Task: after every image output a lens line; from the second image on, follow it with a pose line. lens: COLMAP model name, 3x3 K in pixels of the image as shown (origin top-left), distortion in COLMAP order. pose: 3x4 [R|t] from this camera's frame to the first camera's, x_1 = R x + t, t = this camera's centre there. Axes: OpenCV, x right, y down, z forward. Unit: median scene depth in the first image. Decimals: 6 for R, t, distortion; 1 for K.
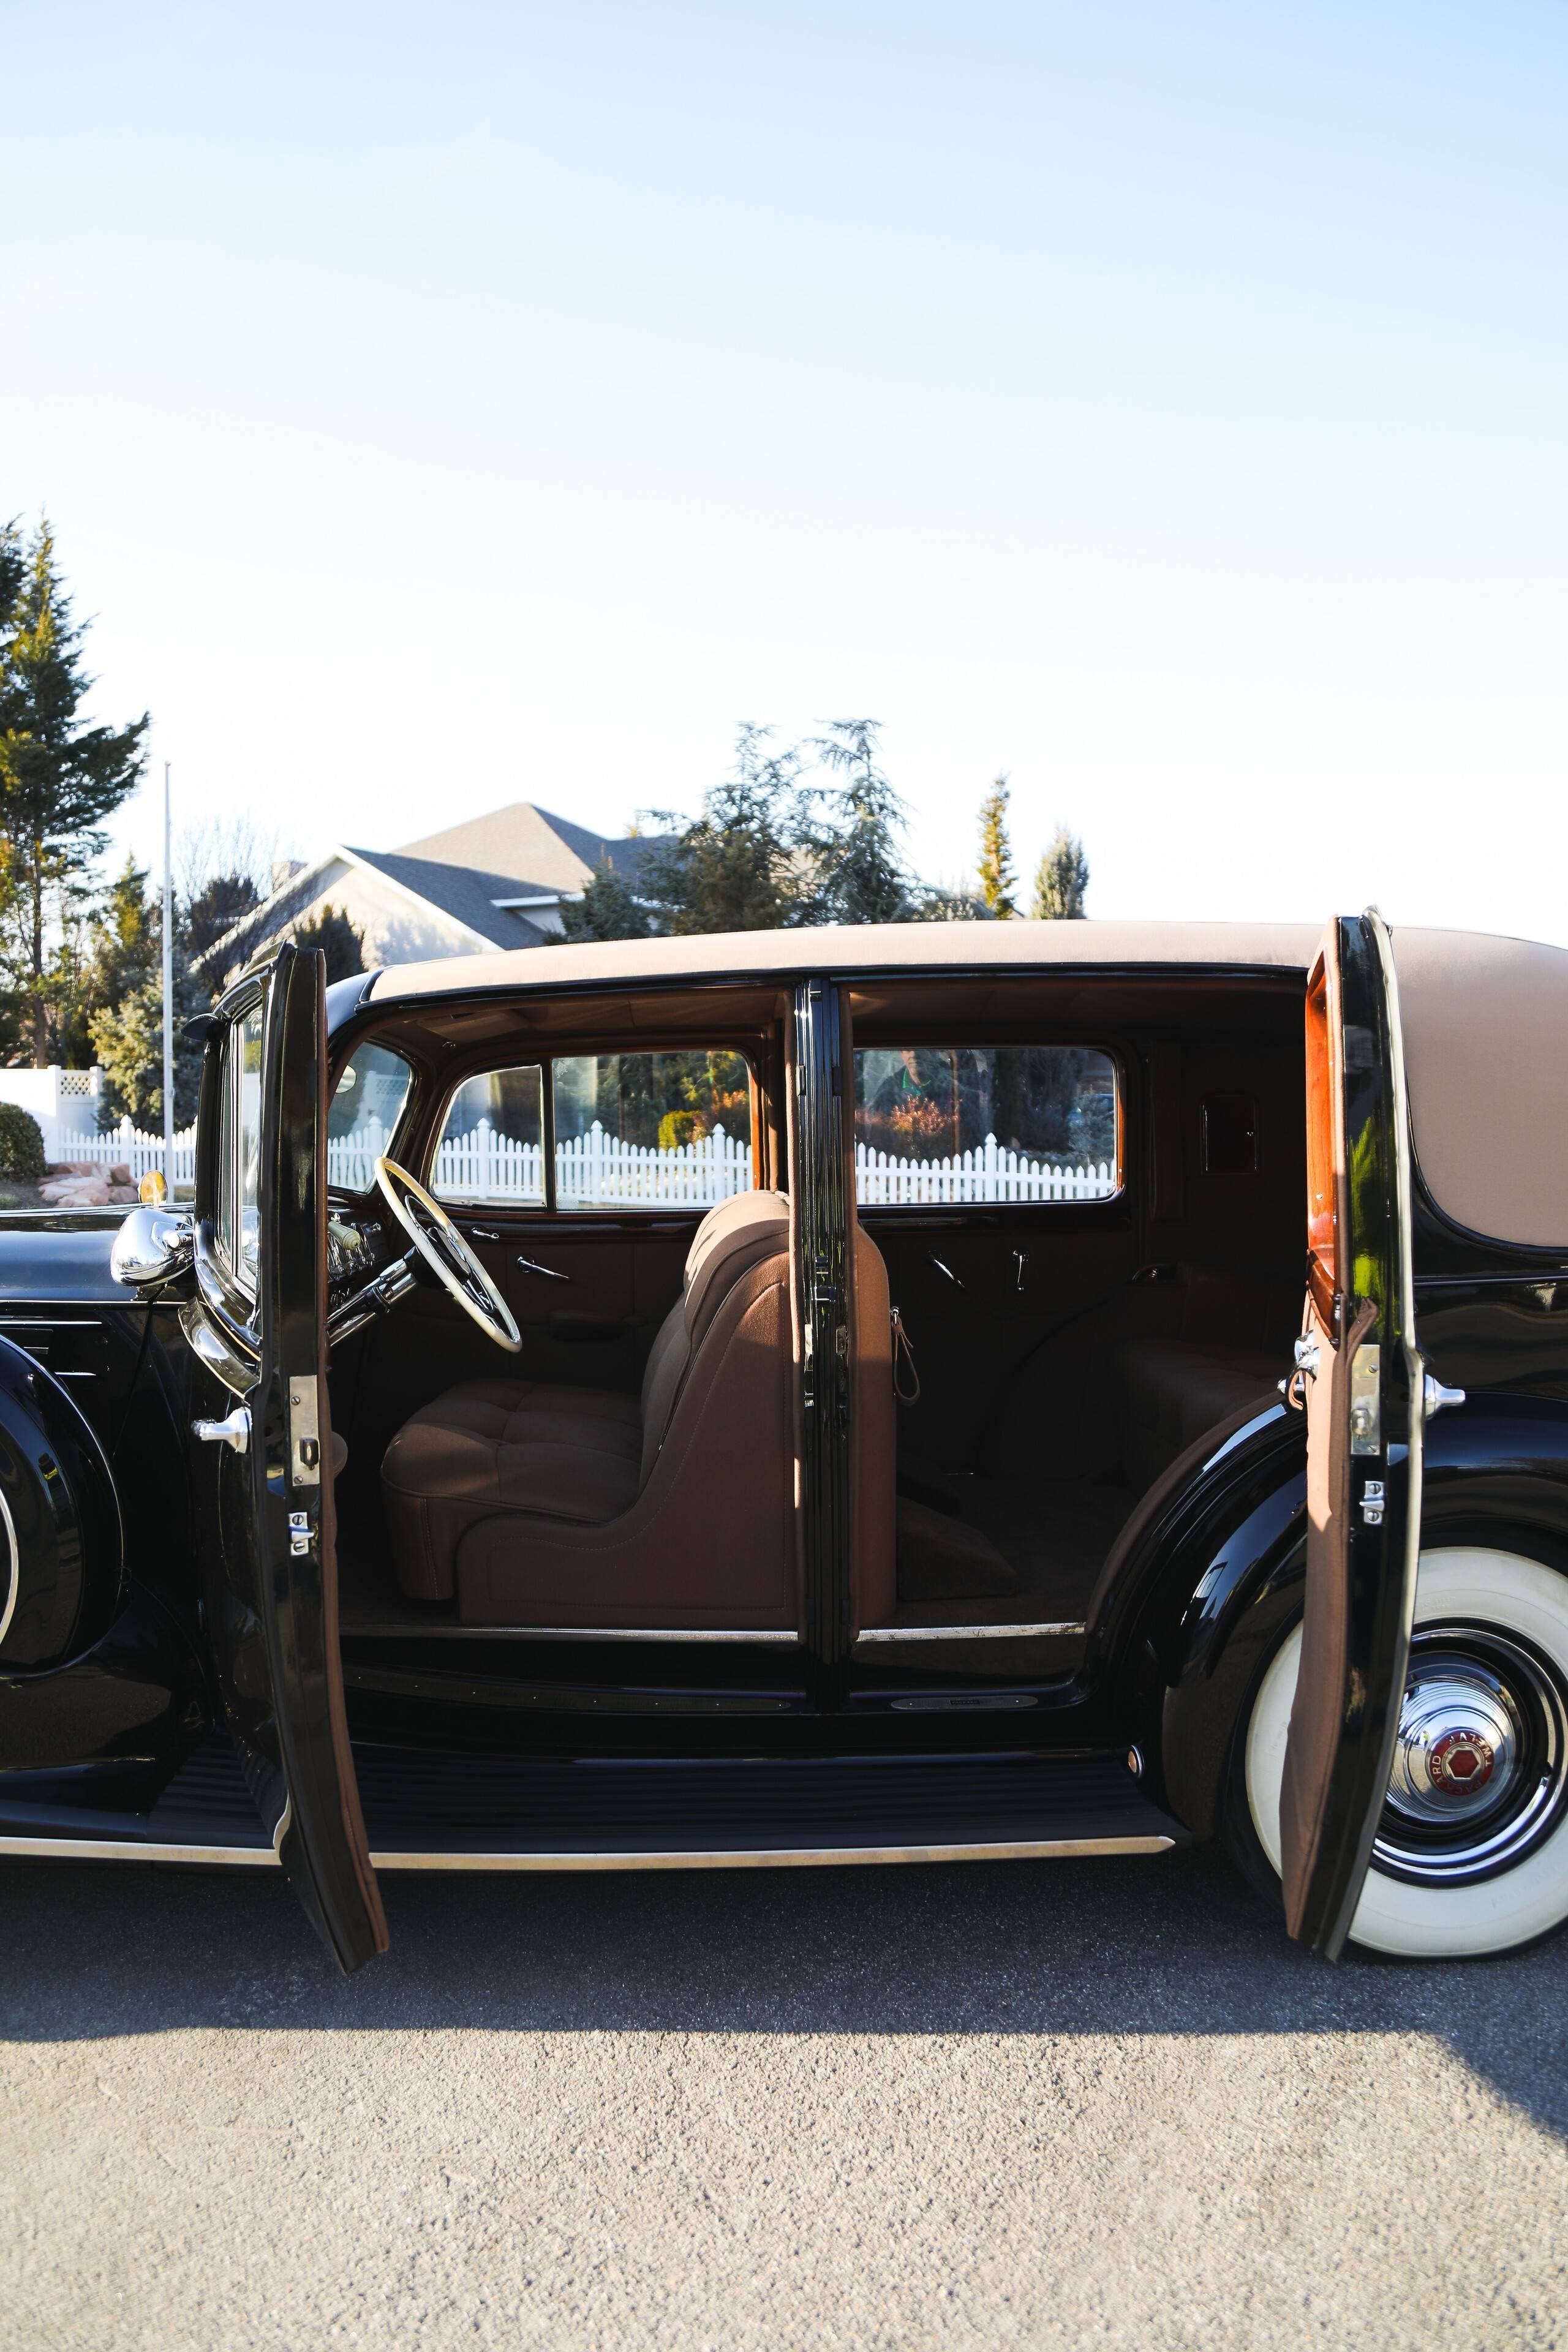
lens RADIAL K [[1586.9, 0, 738.2], [0, 1586.9, 1184.5], [0, 0, 1]] dist [-0.036866, 0.006481]
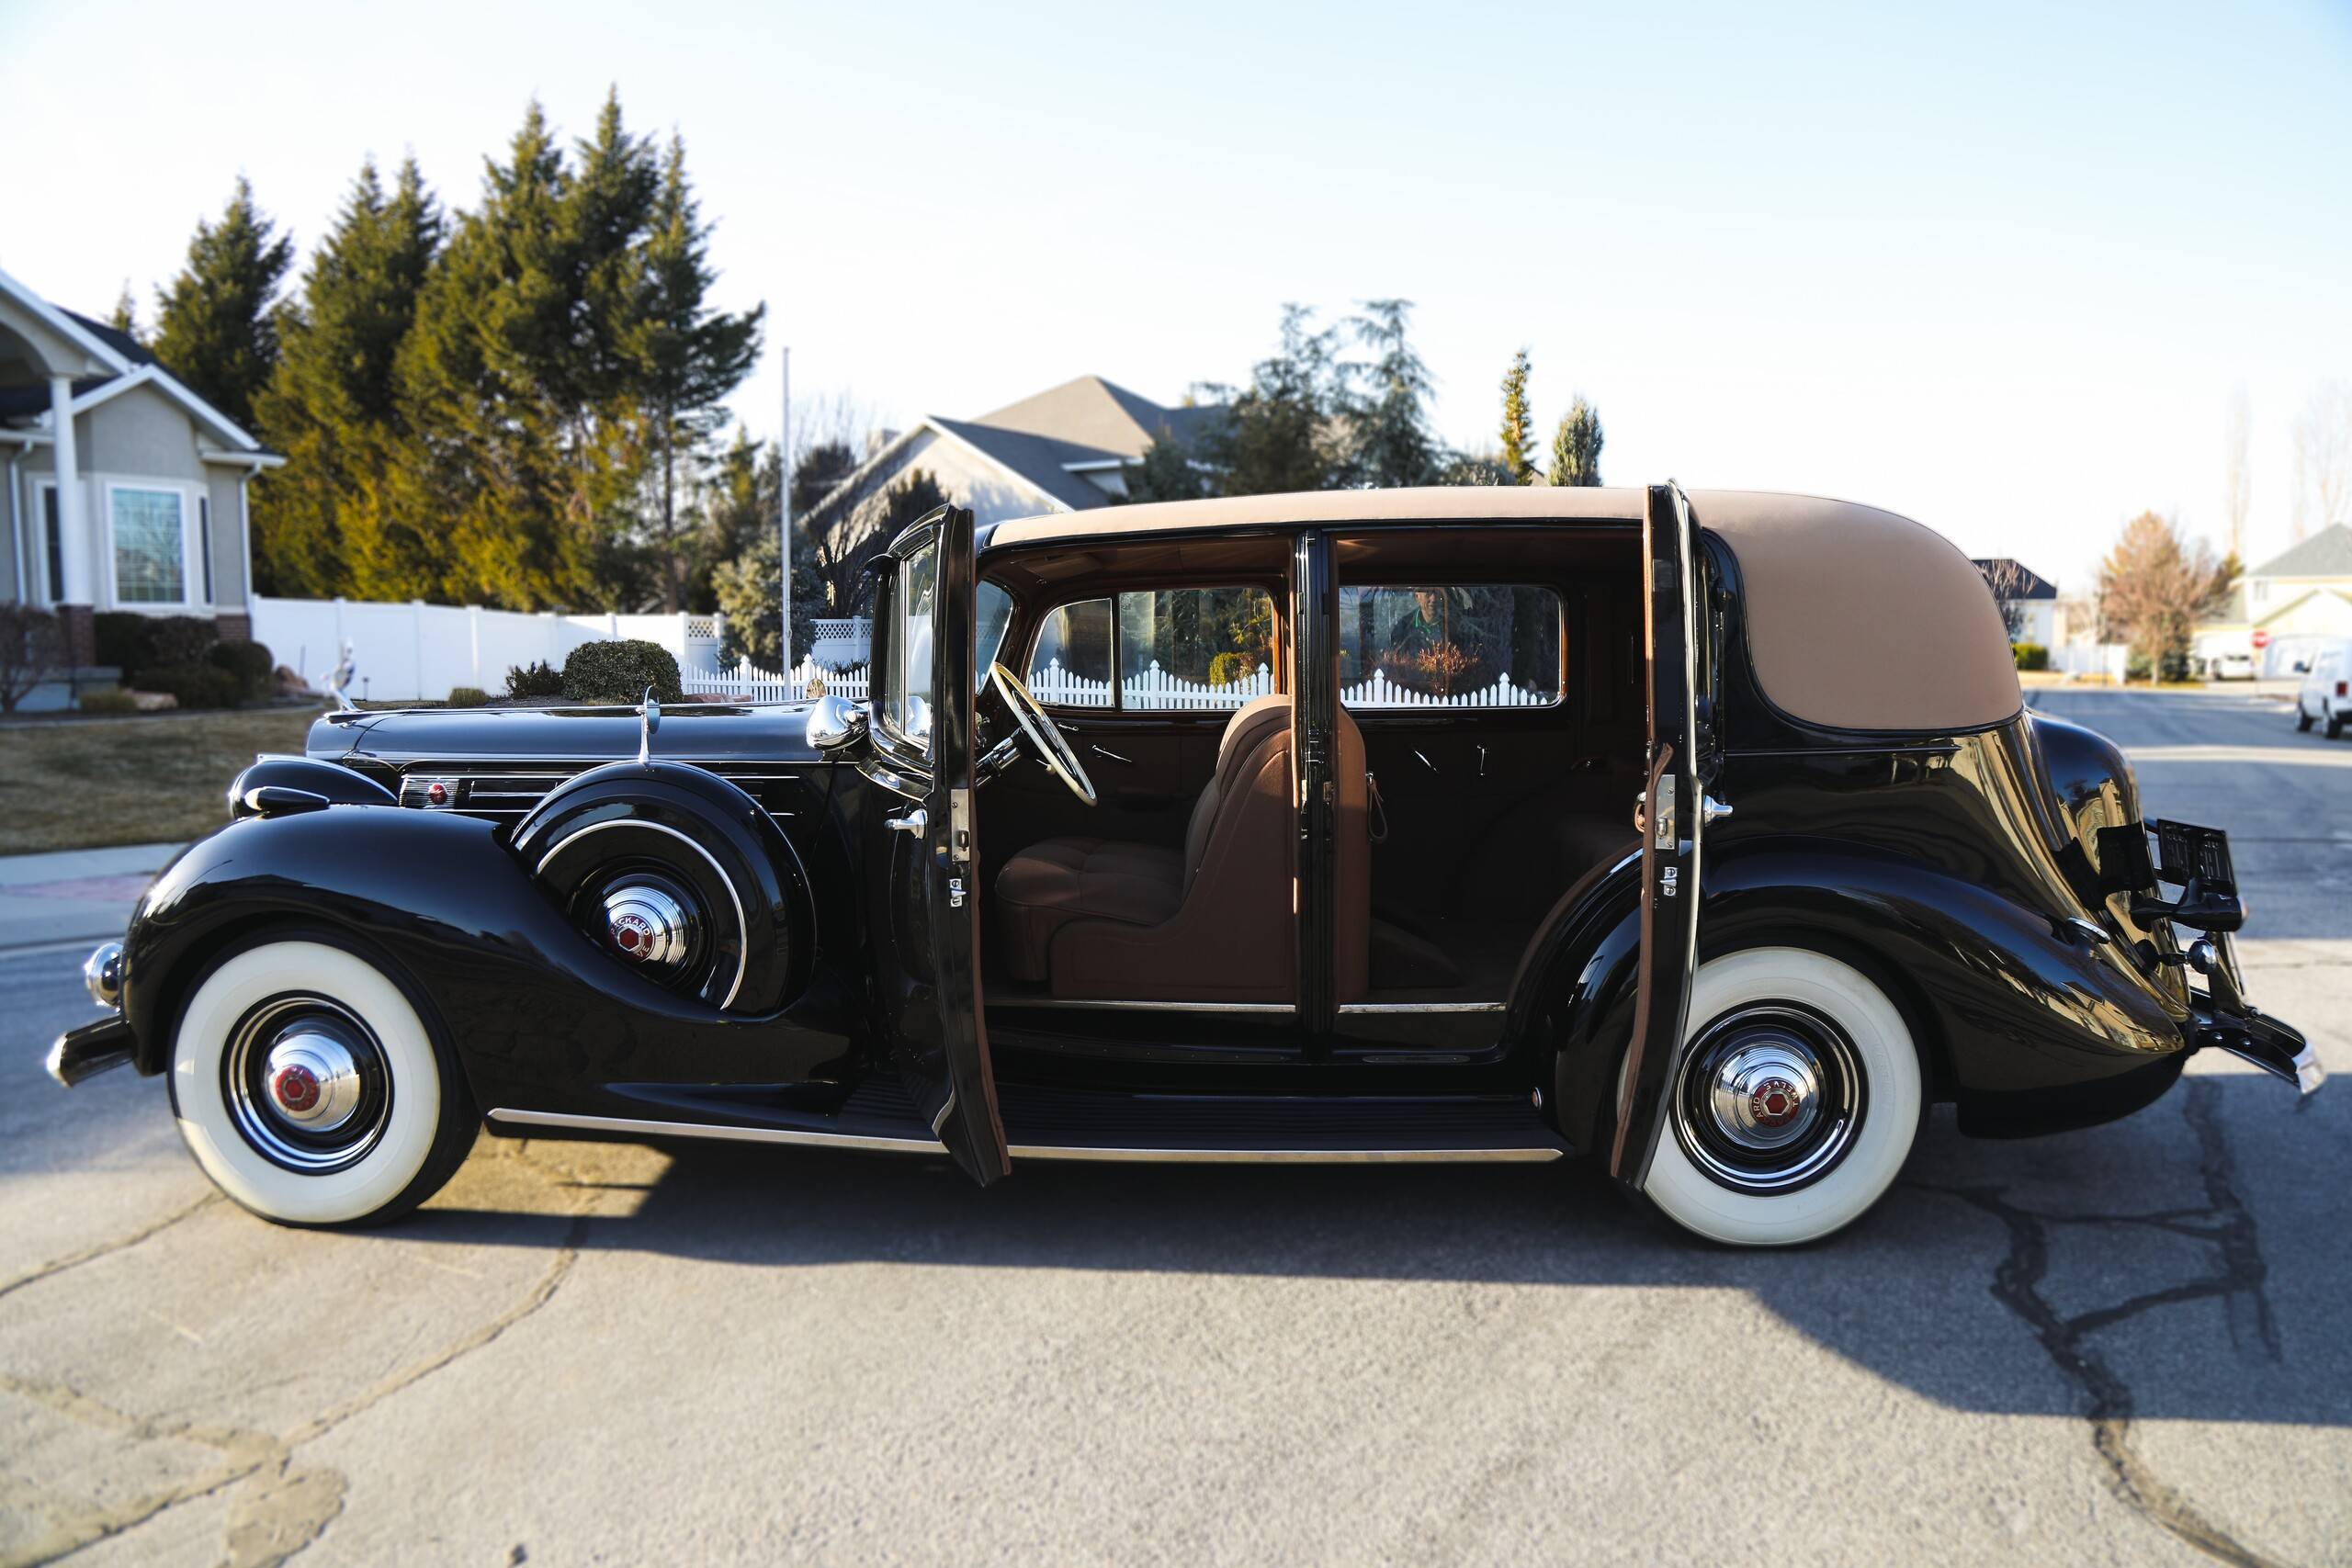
lens RADIAL K [[1498.3, 0, 1176.0], [0, 1498.3, 784.0], [0, 0, 1]] dist [-0.074748, 0.002045]
pose [[0.997199, 0.010569, -0.074040, 0.027542], [-0.007930, 0.999326, 0.035841, 0.042692], [0.074369, -0.035153, 0.996611, -0.288761]]
